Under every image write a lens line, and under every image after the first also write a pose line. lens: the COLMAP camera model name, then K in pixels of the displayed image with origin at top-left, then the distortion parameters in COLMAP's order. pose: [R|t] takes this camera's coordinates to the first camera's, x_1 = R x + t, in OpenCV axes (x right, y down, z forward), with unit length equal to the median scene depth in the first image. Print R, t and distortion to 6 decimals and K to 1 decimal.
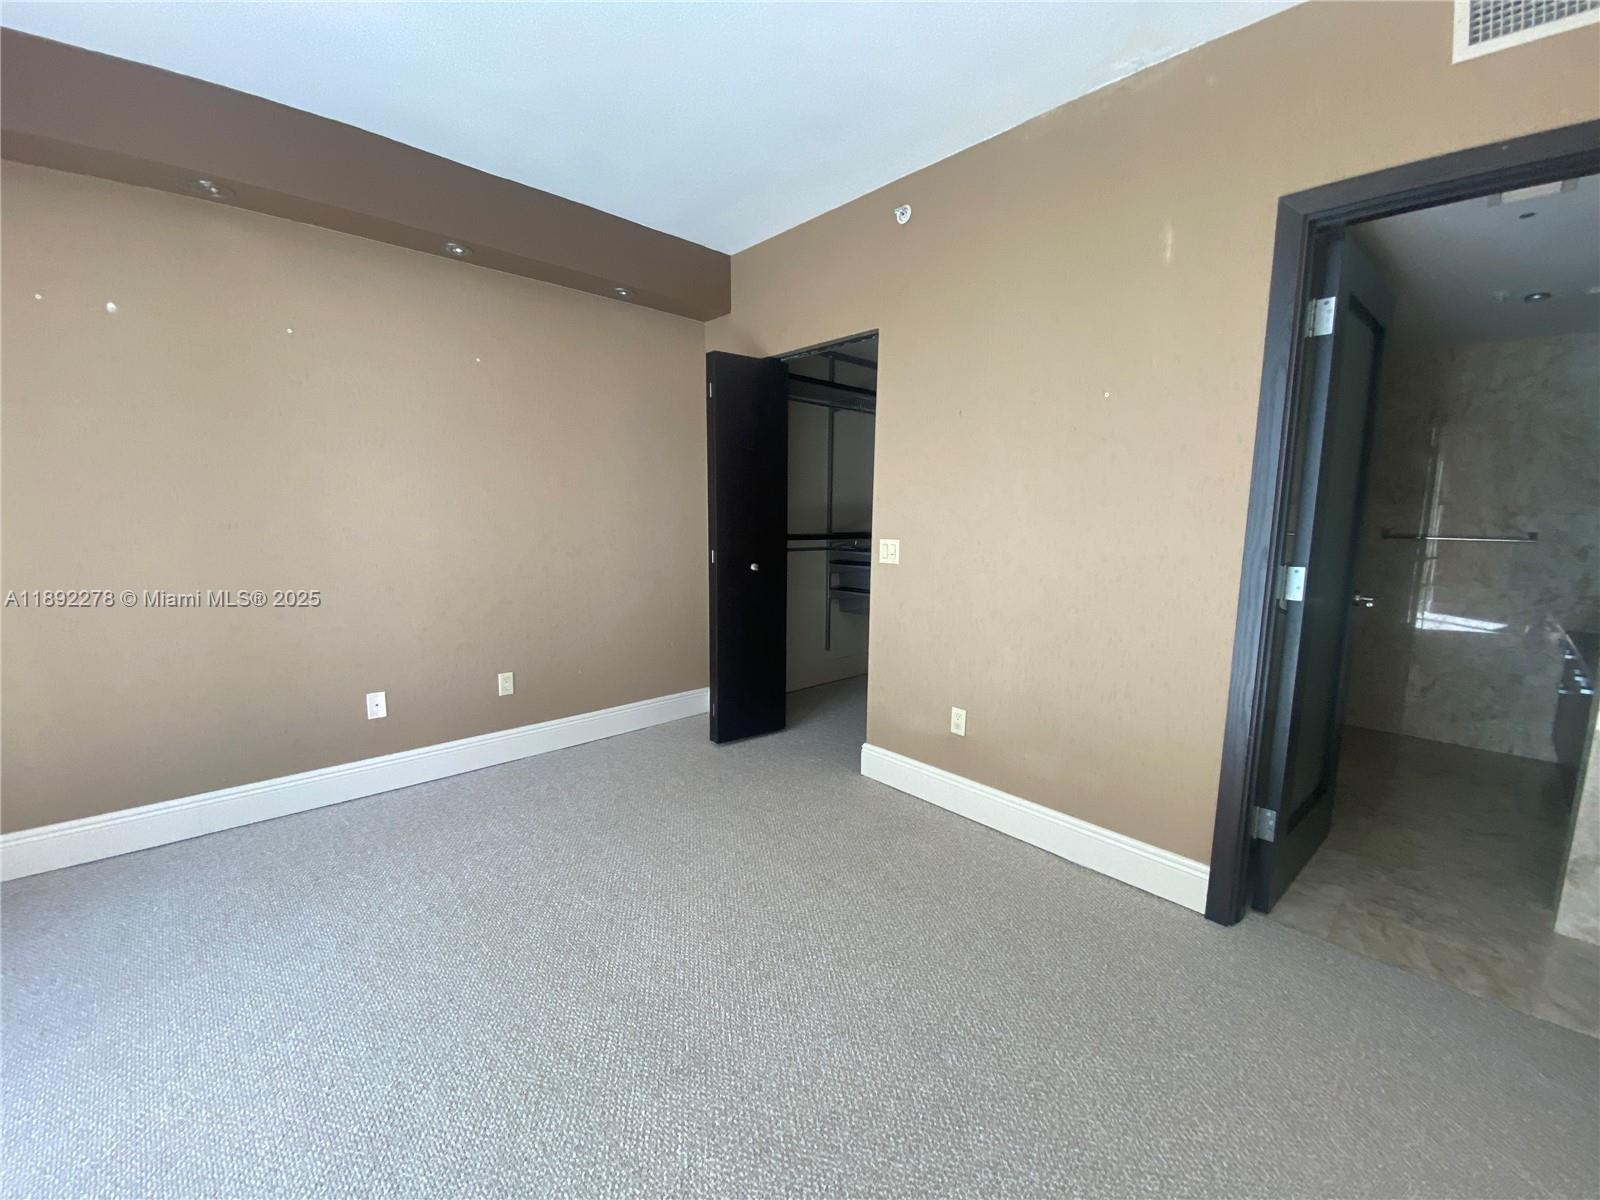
lens RADIAL K [[649.3, 0, 800.0], [0, 649.3, 600.0], [0, 0, 1]] dist [0.028332, -0.022054]
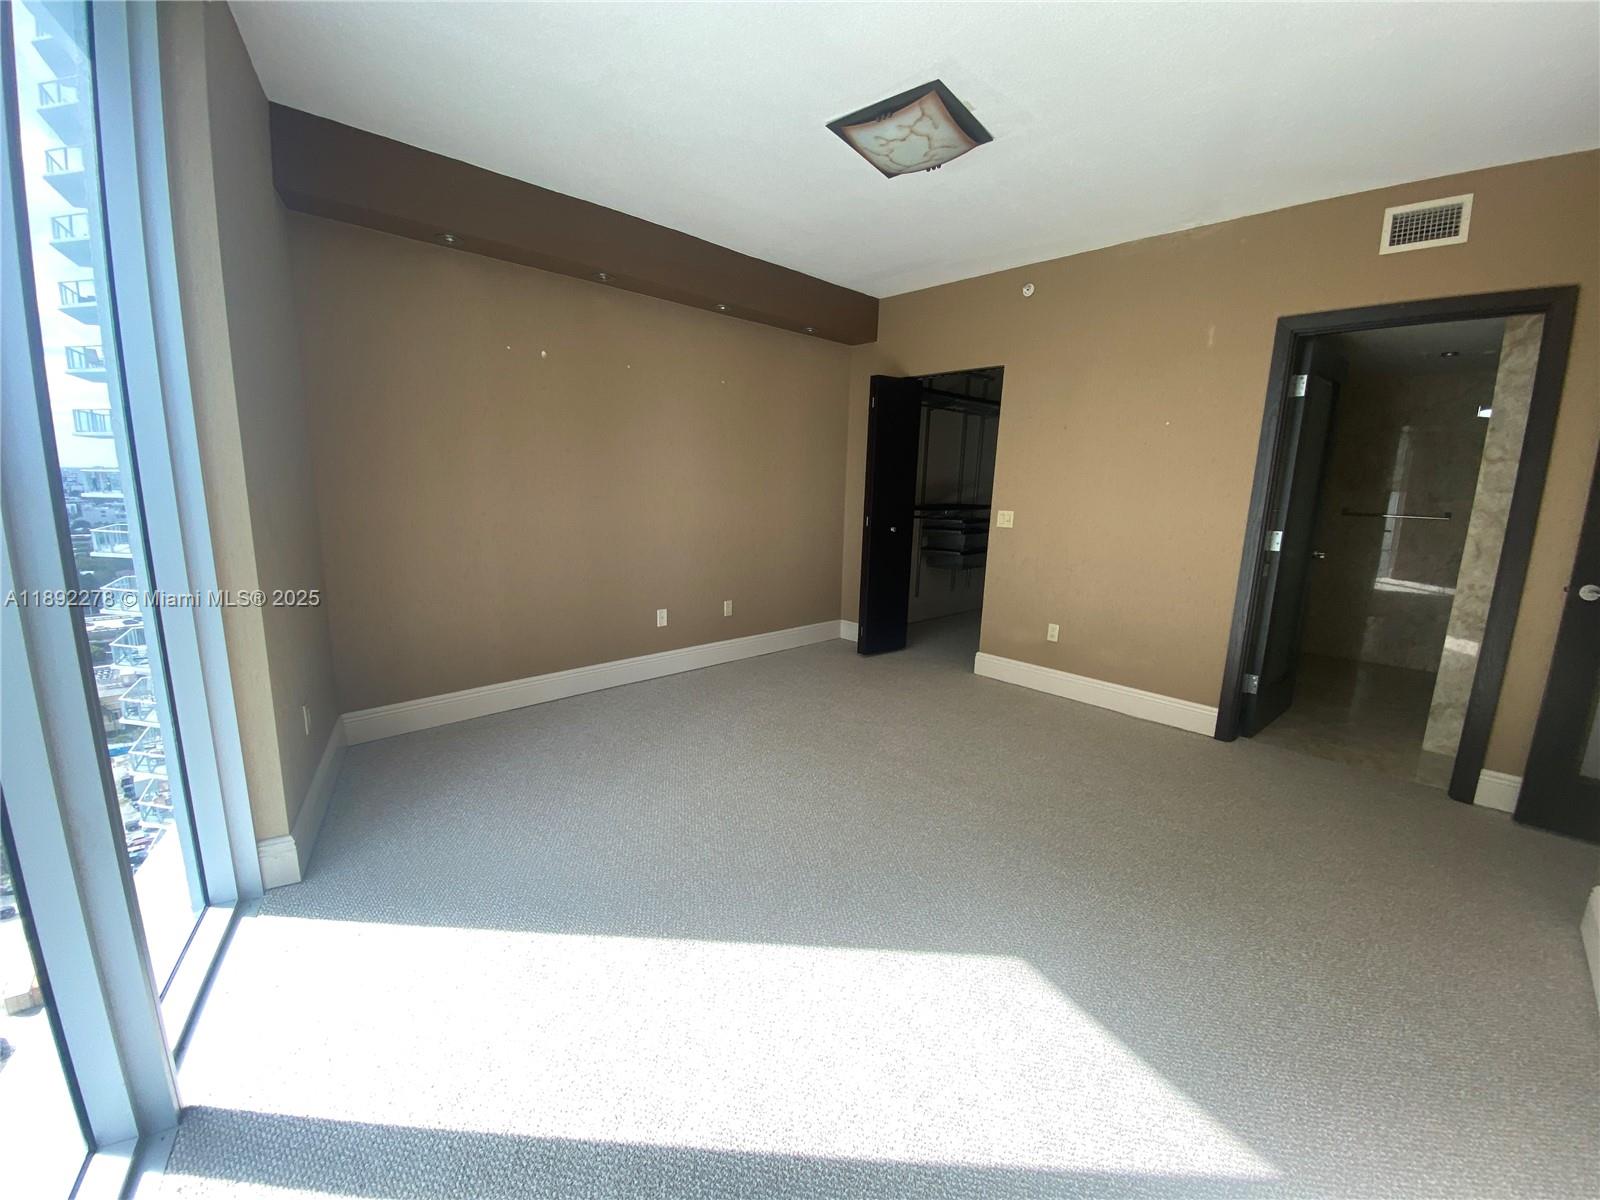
lens RADIAL K [[650.8, 0, 805.5], [0, 650.8, 600.0], [0, 0, 1]] dist [0.032308, -0.024964]
pose [[0.999694, 0.013384, 0.020801, -0.344568], [-0.014366, 0.998753, 0.047808, 0.043850], [-0.020135, -0.048092, 0.998640, -0.473903]]
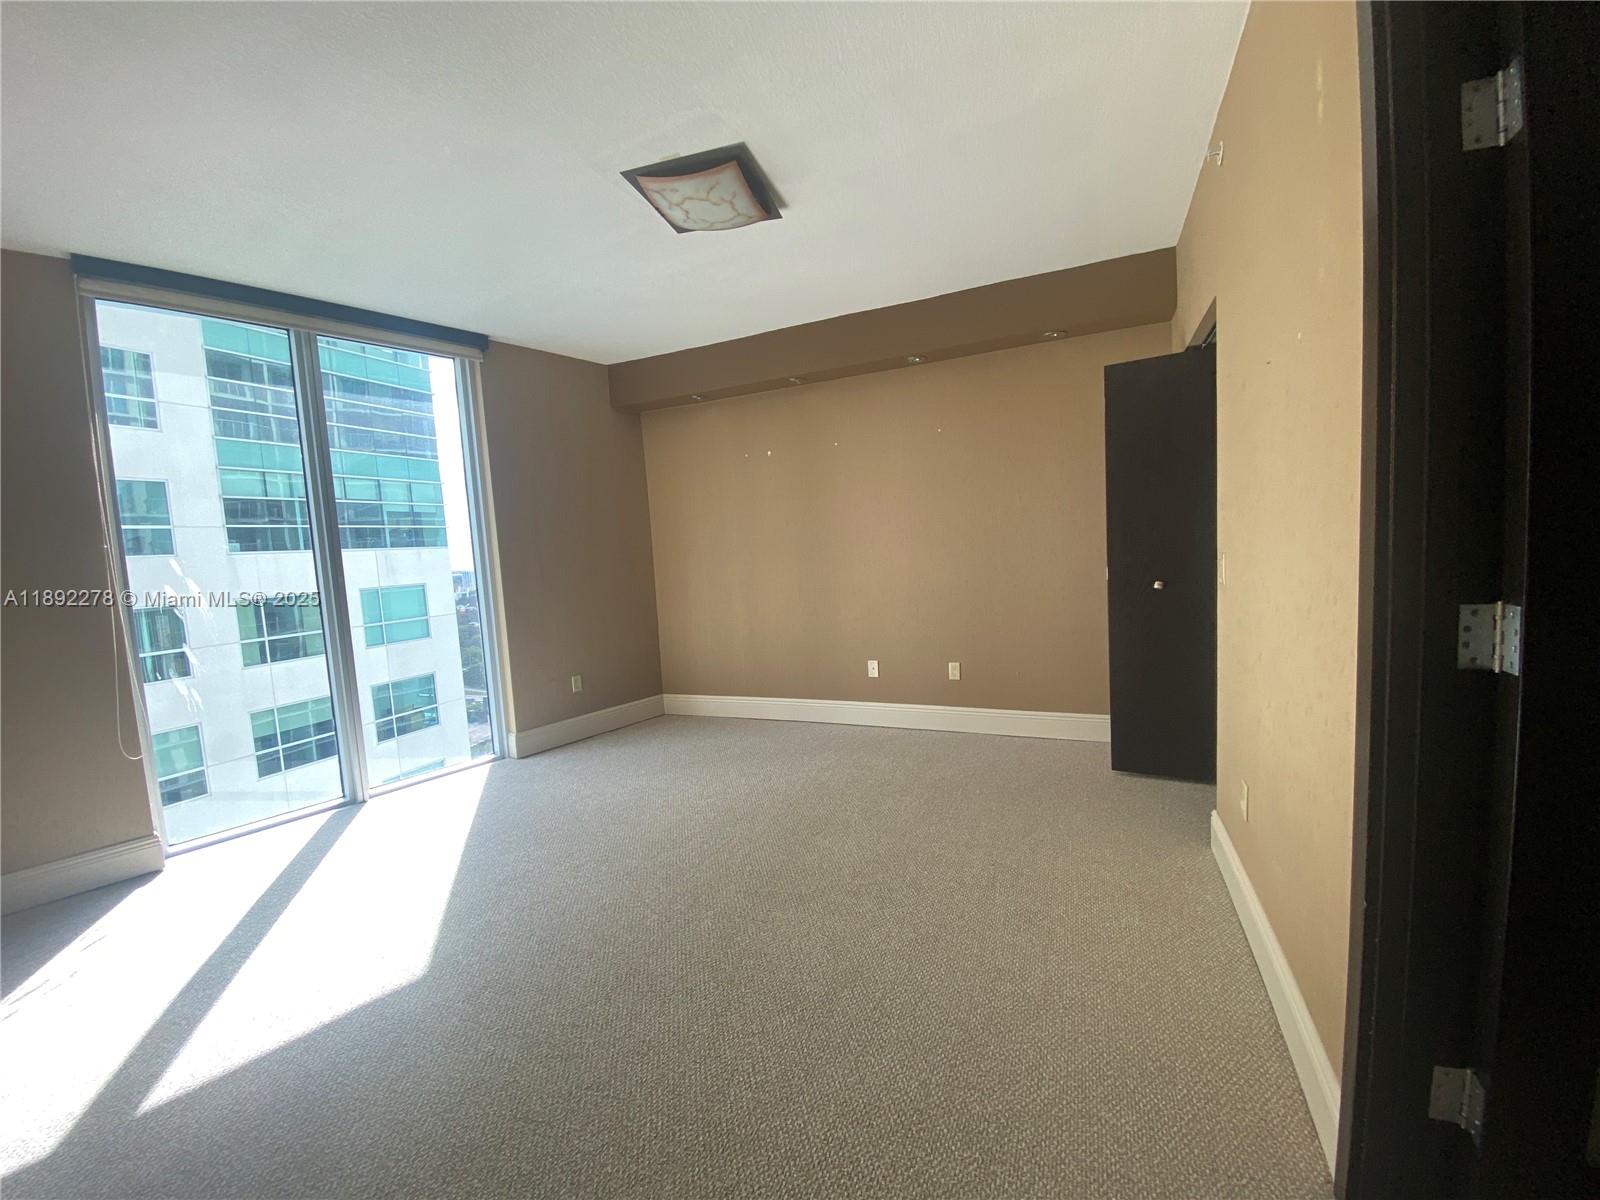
lens RADIAL K [[650.8, 0, 805.5], [0, 650.8, 600.0], [0, 0, 1]] dist [0.032308, -0.024964]
pose [[0.387056, 0.041662, -0.921115, 0.688493], [-0.060141, 0.997992, 0.019867, -0.022198], [0.920093, 0.047707, 0.388784, 0.241491]]
